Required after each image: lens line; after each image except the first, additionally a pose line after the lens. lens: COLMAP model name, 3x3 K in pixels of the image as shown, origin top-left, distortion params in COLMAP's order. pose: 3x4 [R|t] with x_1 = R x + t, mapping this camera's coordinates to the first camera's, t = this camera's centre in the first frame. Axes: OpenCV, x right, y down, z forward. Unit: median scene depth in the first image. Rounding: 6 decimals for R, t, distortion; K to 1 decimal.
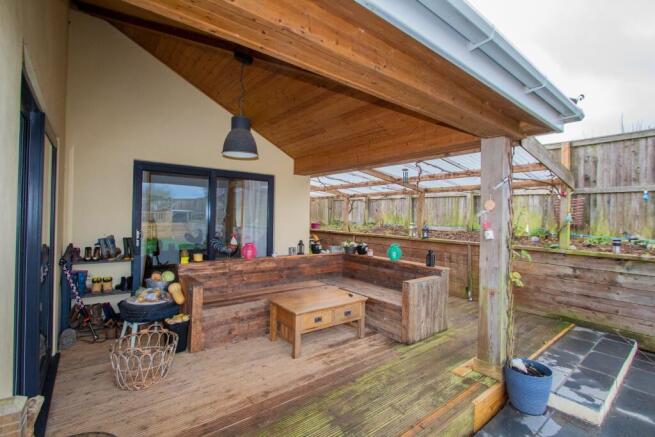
lens RADIAL K [[315.3, 0, 334.6], [0, 315.3, 215.6], [0, 0, 1]] dist [0.000298, 0.000296]
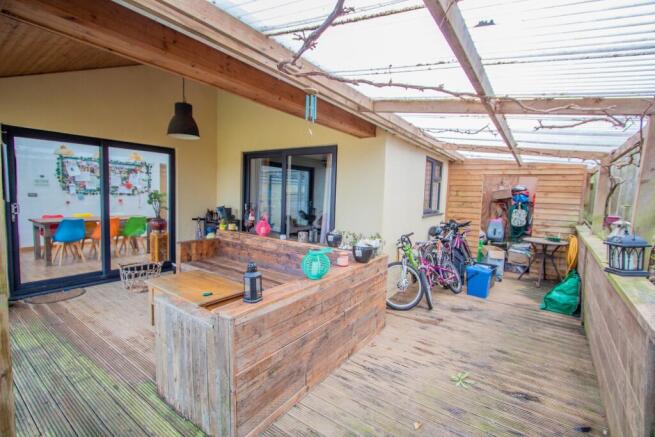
lens RADIAL K [[315.3, 0, 334.6], [0, 315.3, 215.6], [0, 0, 1]] dist [0.000298, 0.000296]
pose [[0.218605, 0.075077, -0.972921, 1.020486], [-0.016079, 0.997178, 0.073336, -0.008659], [0.975681, -0.000388, 0.219196, 1.349885]]
